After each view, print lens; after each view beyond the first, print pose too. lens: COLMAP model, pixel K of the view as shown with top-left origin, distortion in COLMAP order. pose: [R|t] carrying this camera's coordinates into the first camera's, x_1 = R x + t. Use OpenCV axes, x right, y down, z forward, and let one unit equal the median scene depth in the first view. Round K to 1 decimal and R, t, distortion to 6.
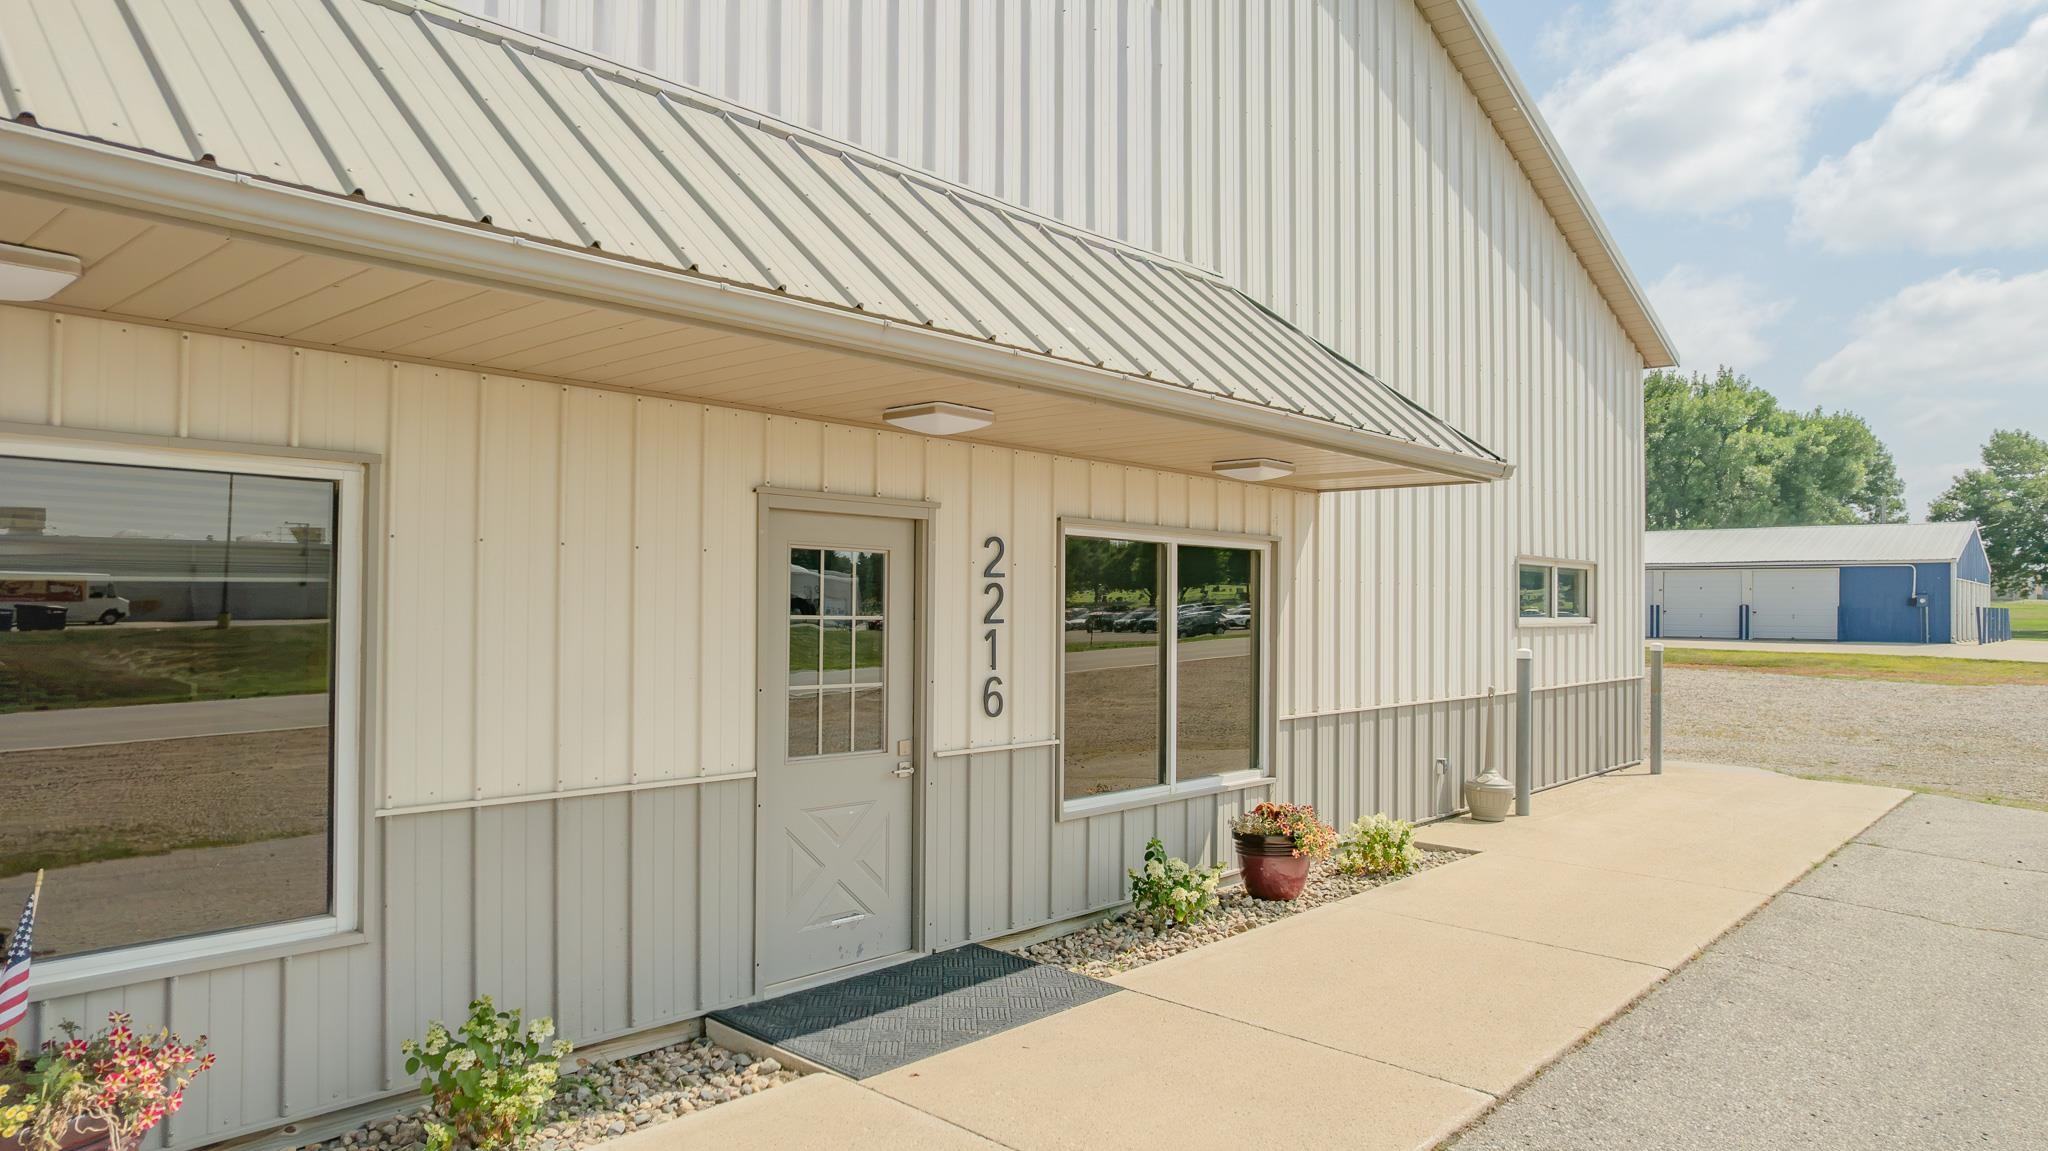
lens RADIAL K [[1311.5, 0, 1033.6], [0, 1311.5, 582.8], [0, 0, 1]] dist [-0.075139, 0.074992]
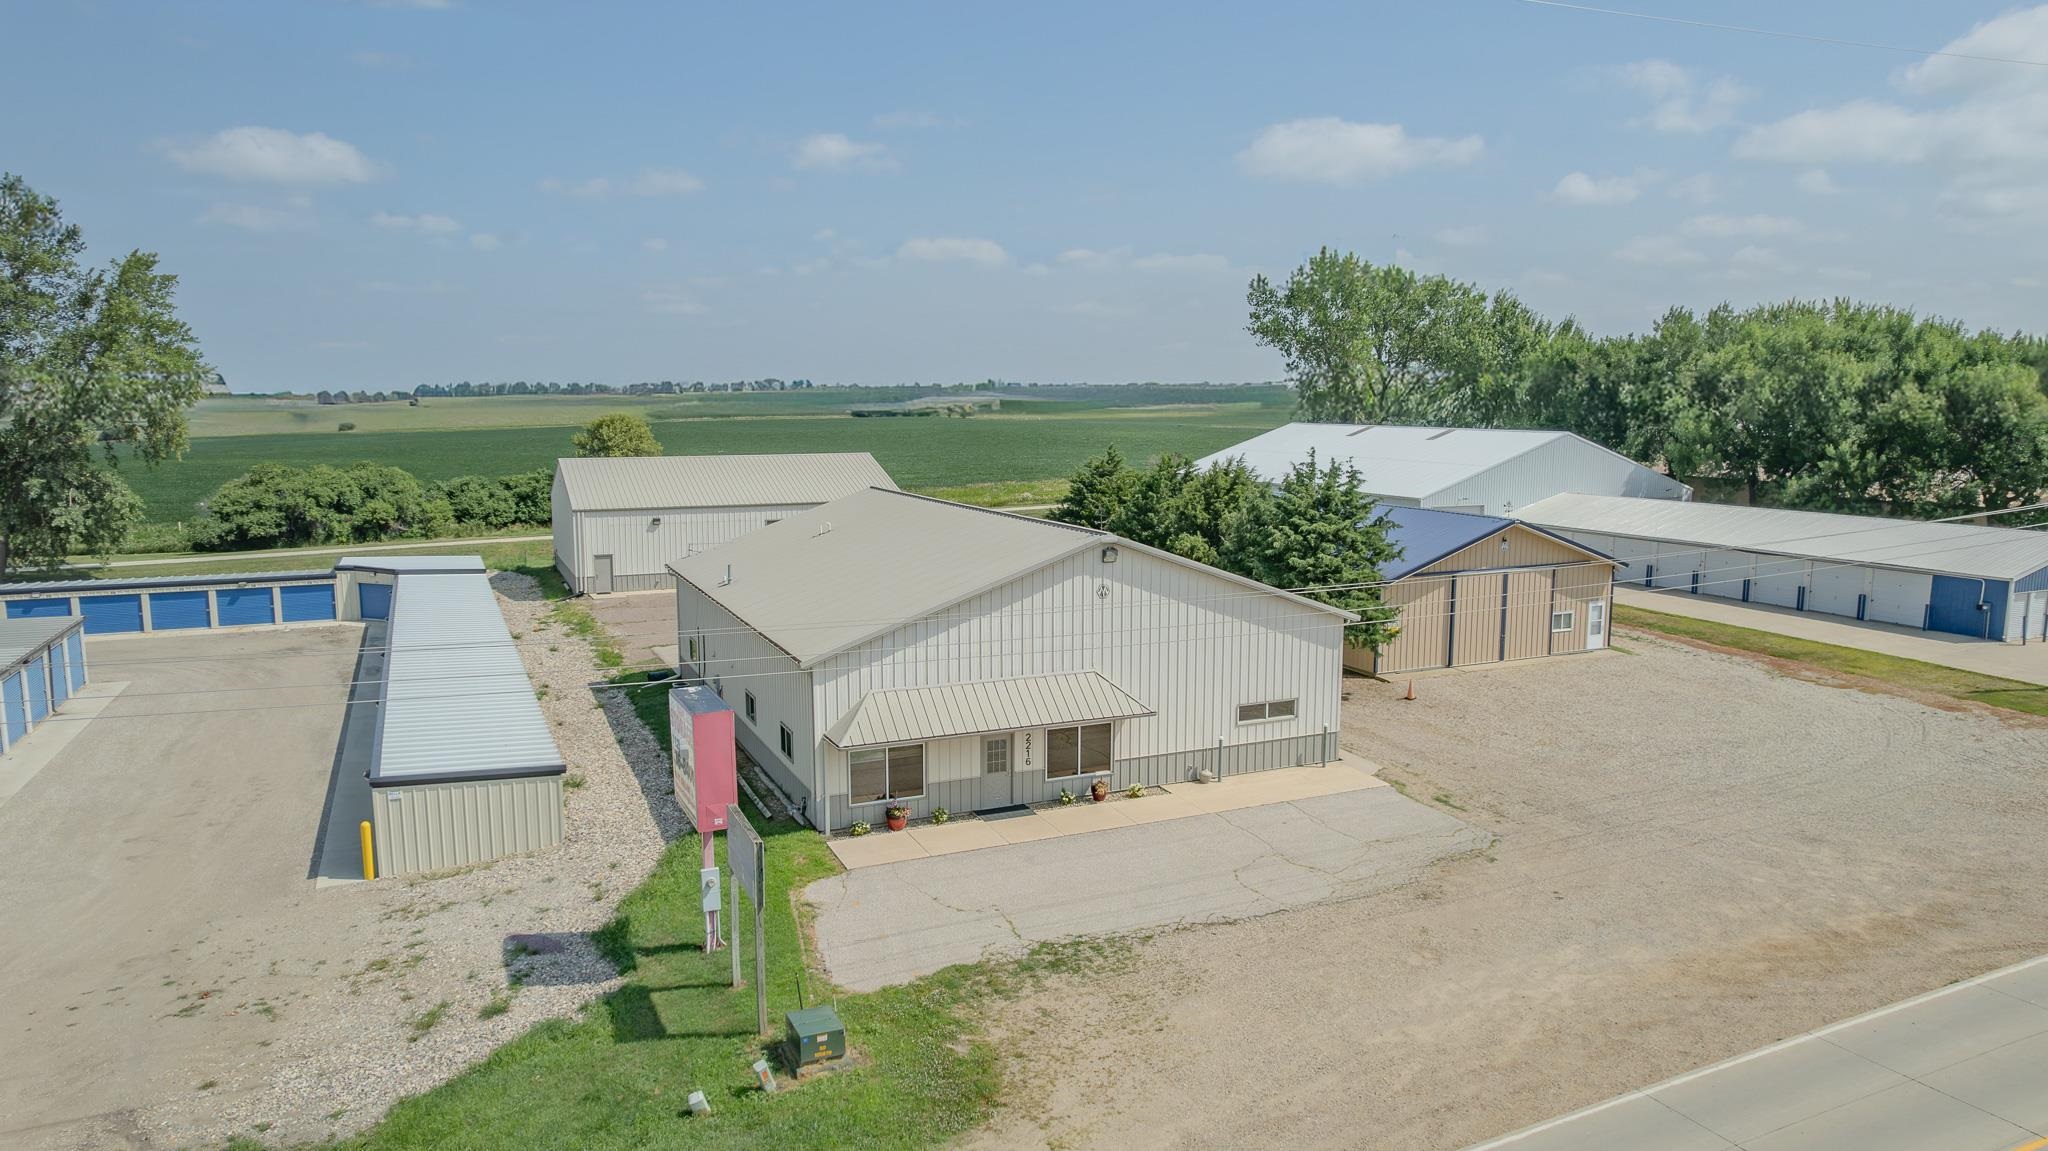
lens RADIAL K [[1311.5, 0, 1033.6], [0, 1311.5, 582.8], [0, 0, 1]] dist [-0.075139, 0.074992]
pose [[0.912148, 0.050760, -0.406705, 2.295989], [0.014260, 0.987770, 0.155264, -1.584156], [0.409613, -0.147424, 0.900269, -4.041303]]
